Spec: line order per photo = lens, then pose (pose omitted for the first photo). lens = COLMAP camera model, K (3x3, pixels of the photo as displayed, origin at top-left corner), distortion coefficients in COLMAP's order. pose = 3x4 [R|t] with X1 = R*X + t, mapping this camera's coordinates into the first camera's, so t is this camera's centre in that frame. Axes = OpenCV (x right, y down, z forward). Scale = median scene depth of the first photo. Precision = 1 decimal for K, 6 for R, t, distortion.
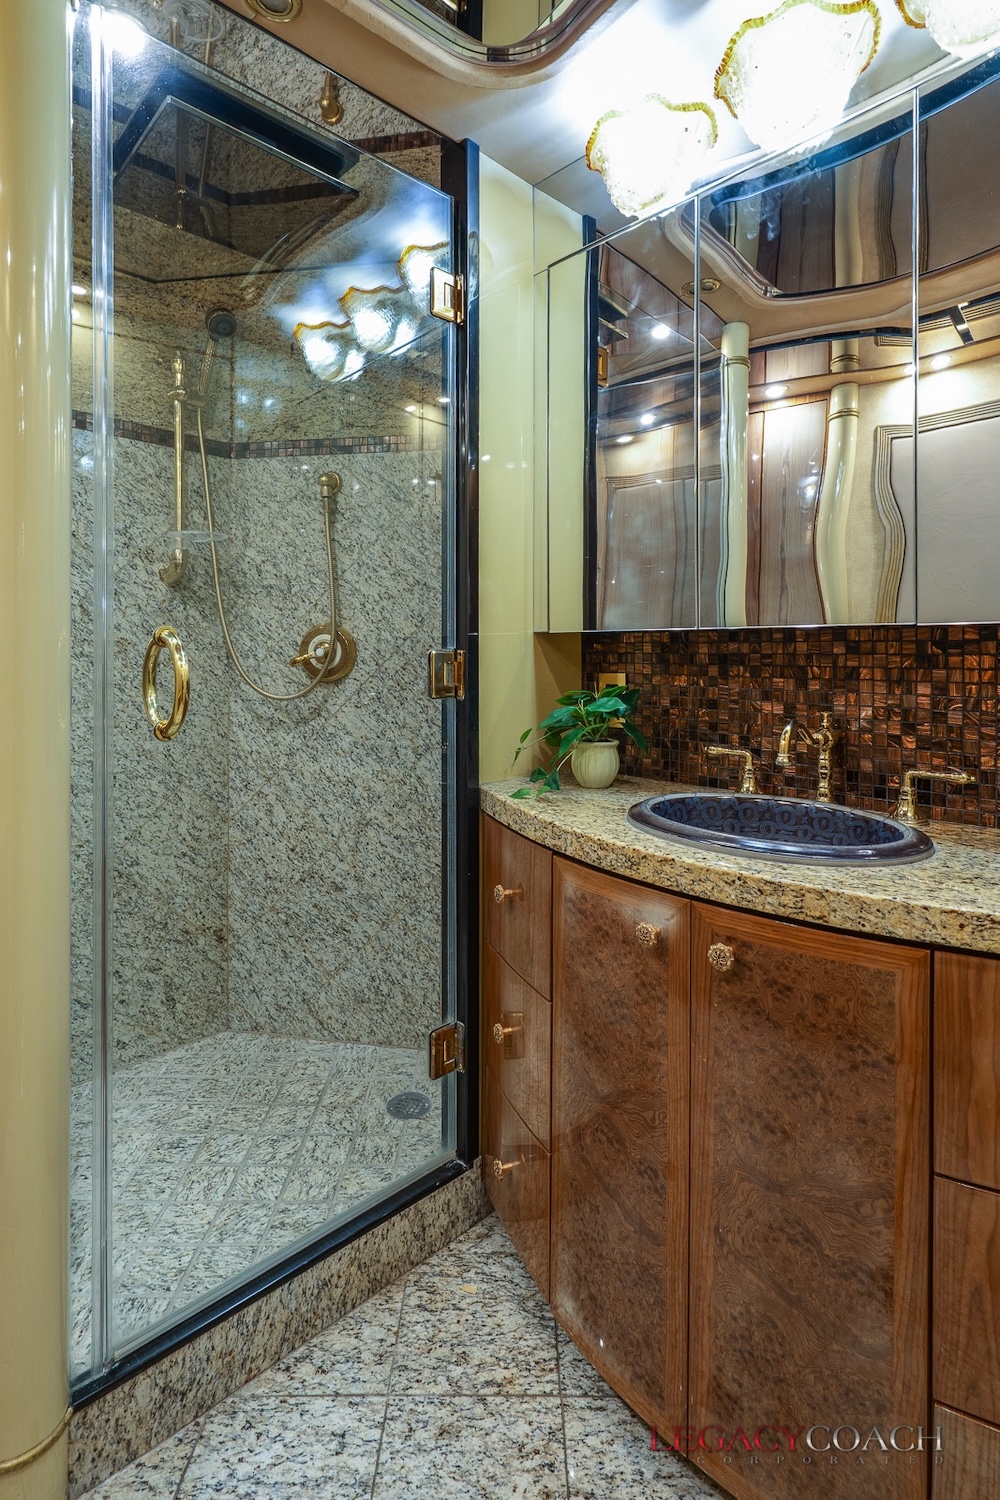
lens RADIAL K [[767.5, 0, 502.5], [0, 767.5, 603.9], [0, 0, 1]] dist [-0.004230, 0.001487]
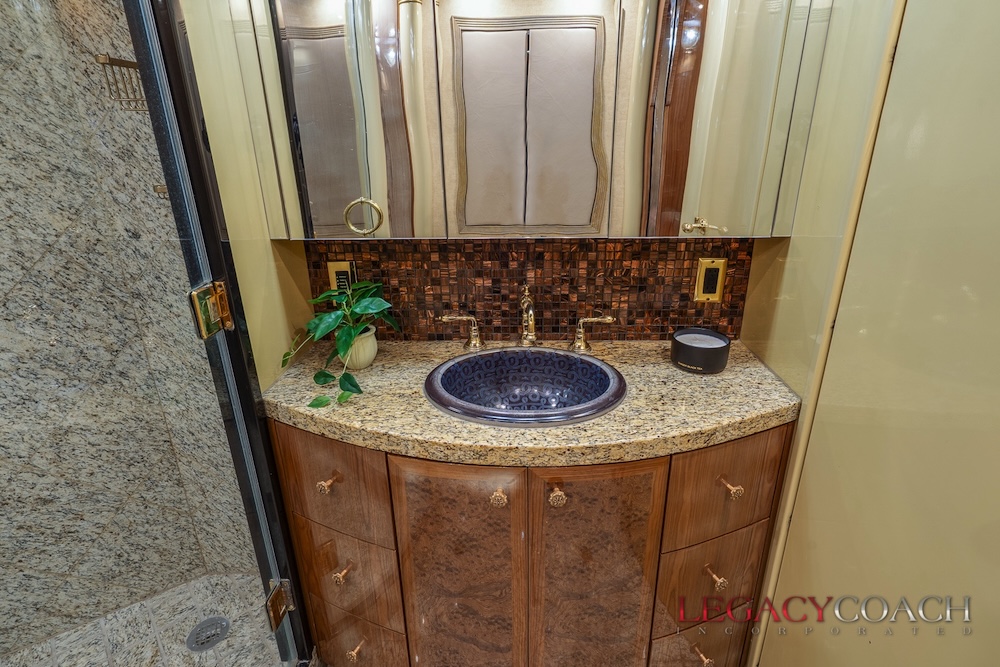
lens RADIAL K [[511.6, 0, 524.0], [0, 511.6, 298.6], [0, 0, 1]] dist [-0.004230, 0.001487]
pose [[0.715642, -0.220261, 0.662828, -0.254374], [-0.035577, 0.936249, 0.349532, -0.189777], [-0.697560, -0.273721, 0.662183, 0.370187]]
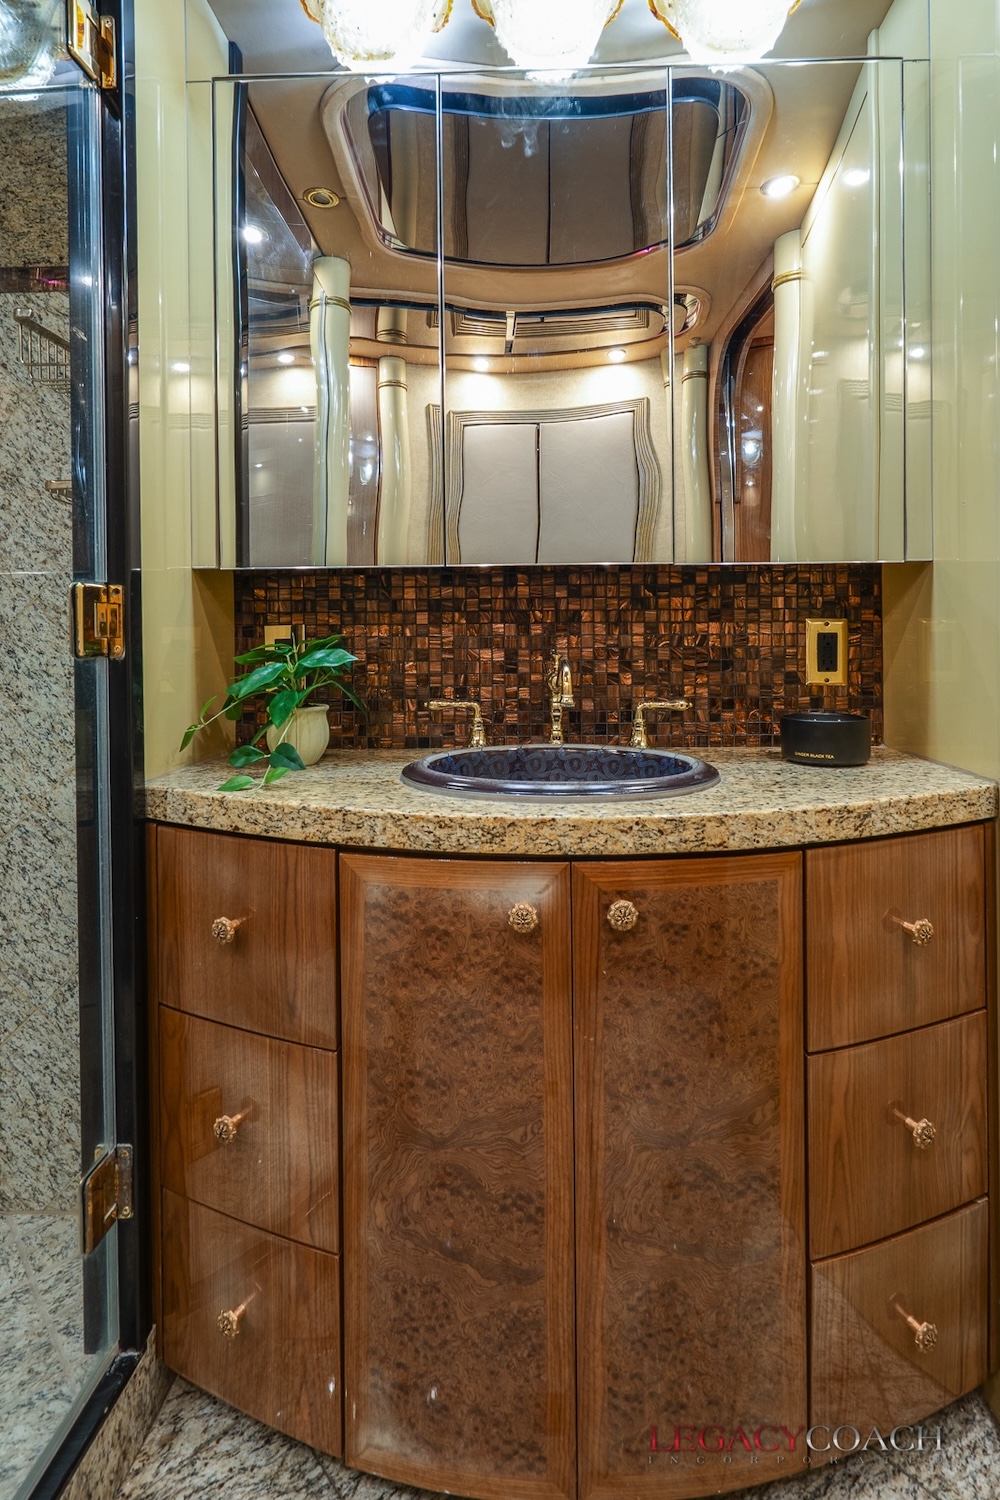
lens RADIAL K [[755.7, 0, 534.8], [0, 755.7, 602.8], [0, 0, 1]] dist [-0.004569, 0.001341]
pose [[0.712680, 0.018797, 0.701237, -0.306710], [-0.032271, 0.999461, 0.006007, 0.073219], [-0.700746, -0.026911, 0.712903, 0.344737]]
